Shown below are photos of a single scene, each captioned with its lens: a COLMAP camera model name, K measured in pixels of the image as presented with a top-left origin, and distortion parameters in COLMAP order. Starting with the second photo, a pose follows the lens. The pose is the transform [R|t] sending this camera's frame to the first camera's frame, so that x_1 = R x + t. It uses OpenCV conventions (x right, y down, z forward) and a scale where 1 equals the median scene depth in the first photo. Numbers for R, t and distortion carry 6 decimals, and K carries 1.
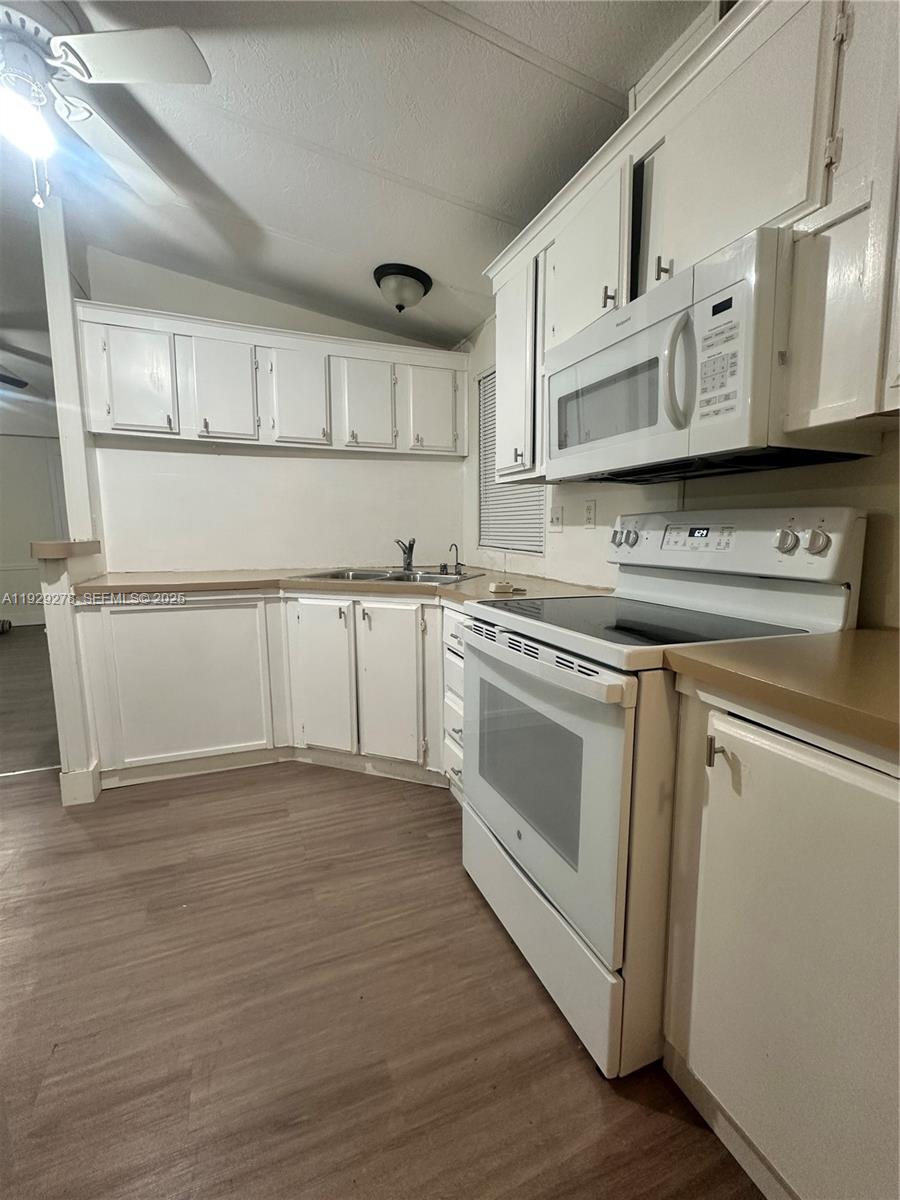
lens RADIAL K [[521.3, 0, 450.0], [0, 521.3, 600.0], [0, 0, 1]] dist [-0.001697, -0.000158]
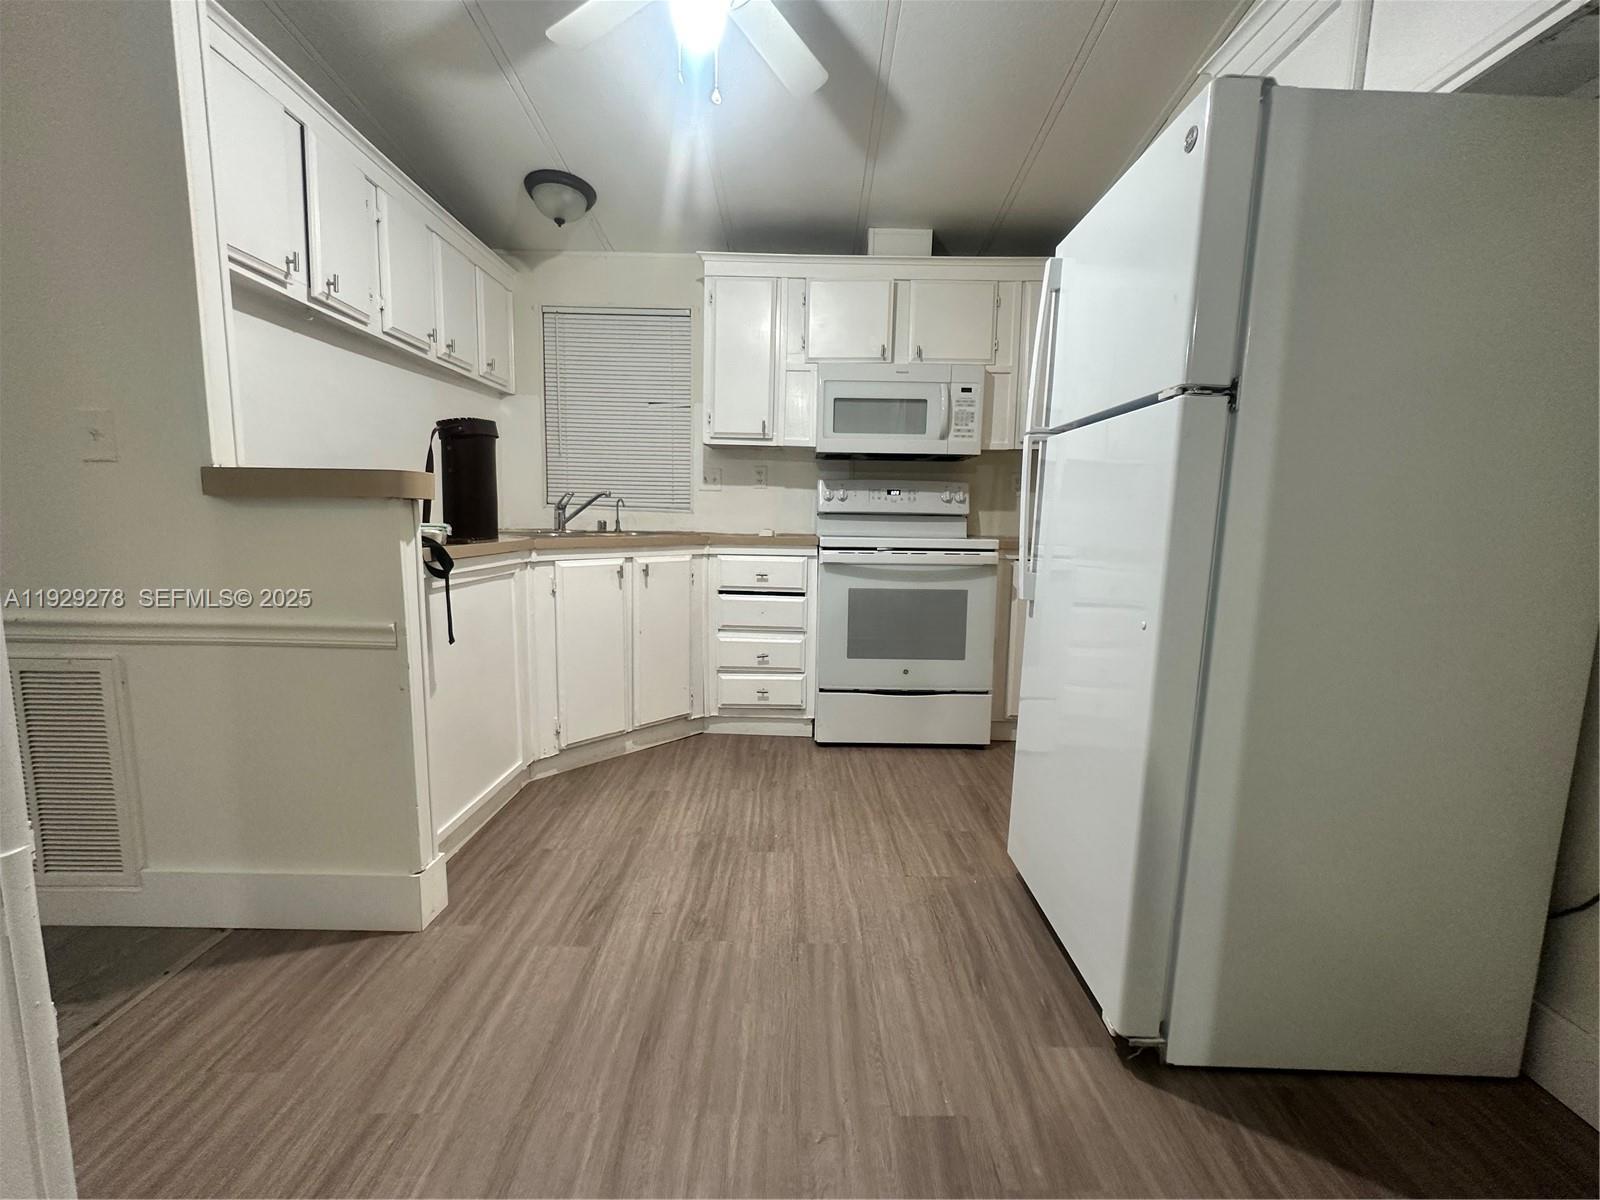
lens RADIAL K [[691.2, 0, 800.0], [0, 691.2, 600.0], [0, 0, 1]] dist [-0.001774, -0.000103]
pose [[0.367962, -0.105798, 0.923802, -1.784717], [0.104087, 0.991948, 0.072143, 0.028971], [-0.923997, 0.069611, 0.376011, 0.424024]]
